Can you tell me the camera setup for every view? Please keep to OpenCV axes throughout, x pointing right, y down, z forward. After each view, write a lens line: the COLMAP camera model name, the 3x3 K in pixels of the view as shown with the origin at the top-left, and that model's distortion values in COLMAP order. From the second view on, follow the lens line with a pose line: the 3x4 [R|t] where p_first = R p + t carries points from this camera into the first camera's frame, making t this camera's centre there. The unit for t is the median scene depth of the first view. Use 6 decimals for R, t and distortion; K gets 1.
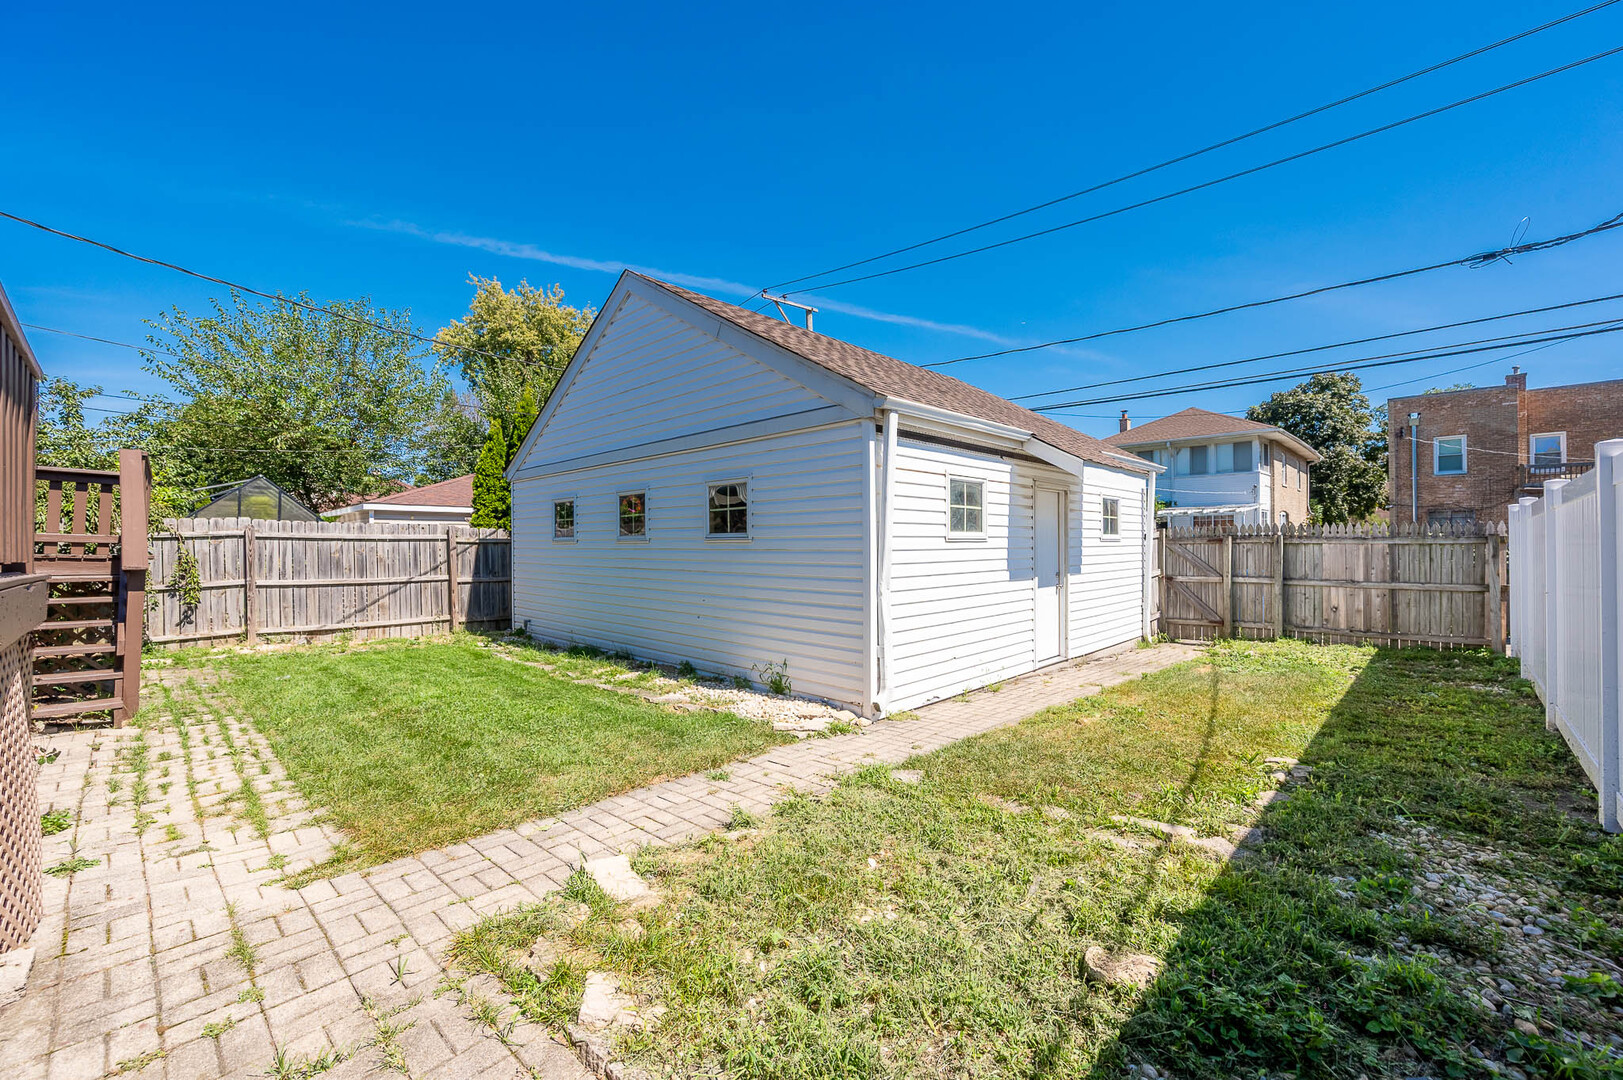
lens RADIAL K [[648.1, 0, 813.6], [0, 648.1, 547.0], [0, 0, 1]] dist [0.001303, -0.001116]
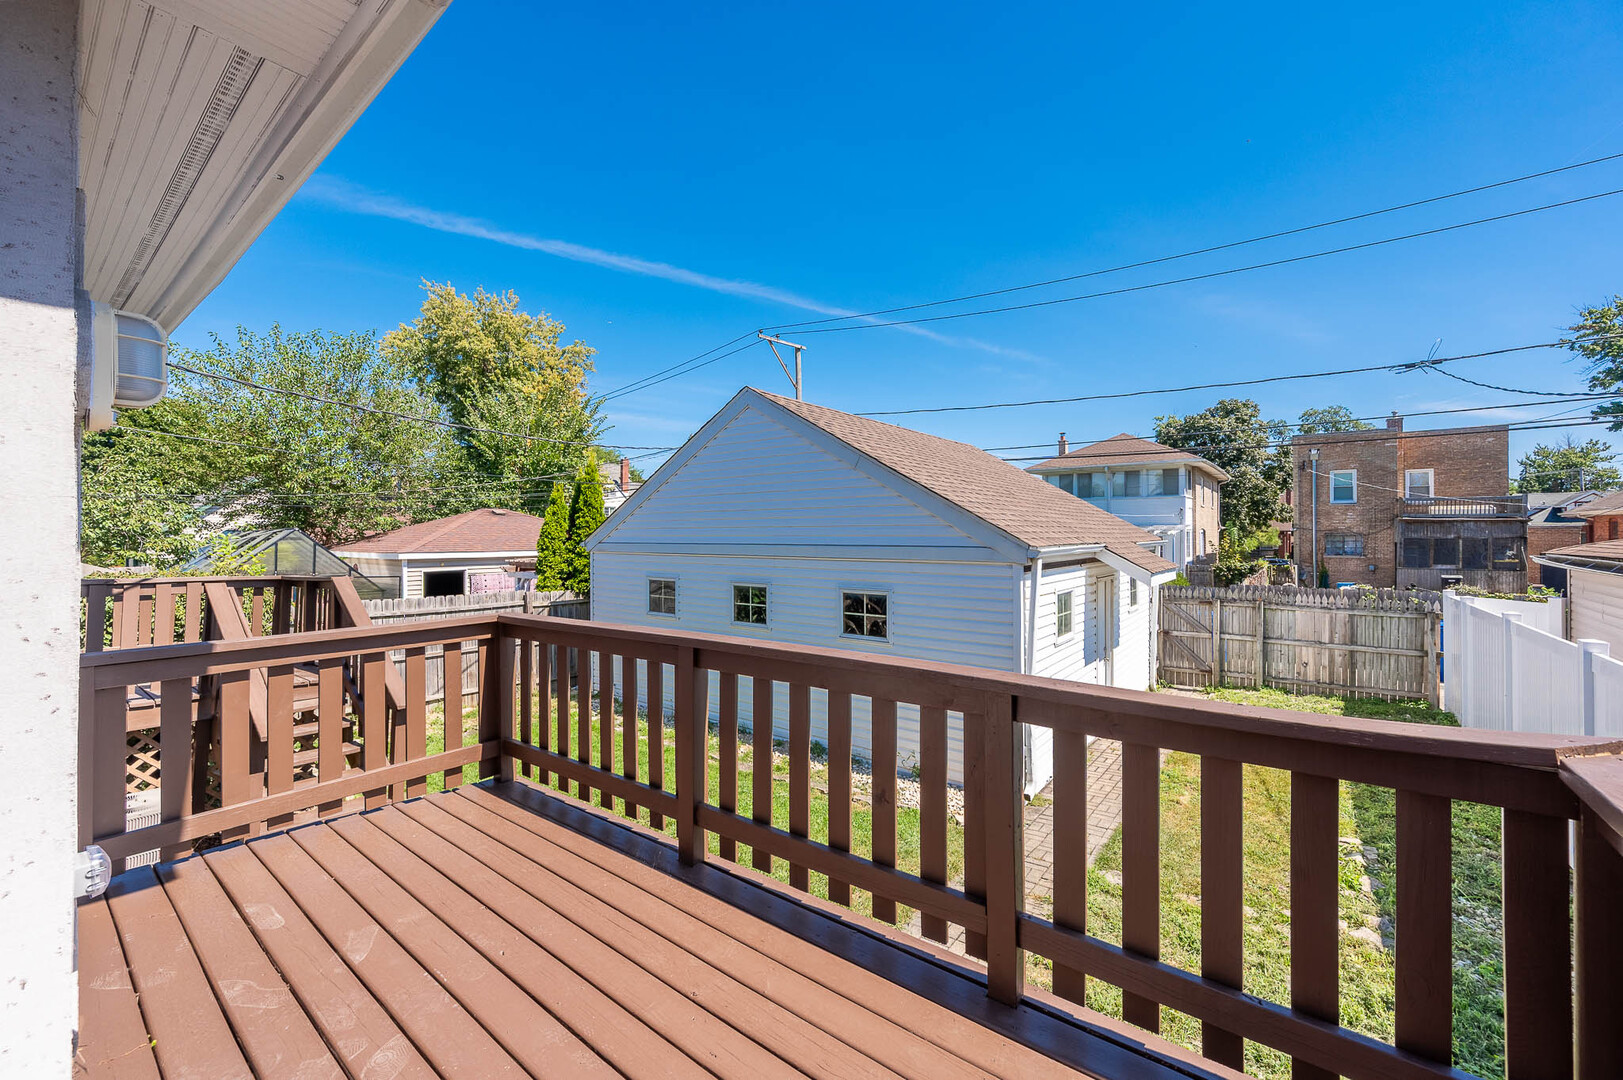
lens RADIAL K [[648.1, 0, 801.9], [0, 648.1, 532.9], [0, 0, 1]] dist [0.001303, -0.001116]
pose [[0.994057, 0.003904, 0.108794, -0.101849], [-0.003522, 0.999987, -0.003708, -0.054975], [-0.108807, 0.003303, 0.994057, -0.039980]]
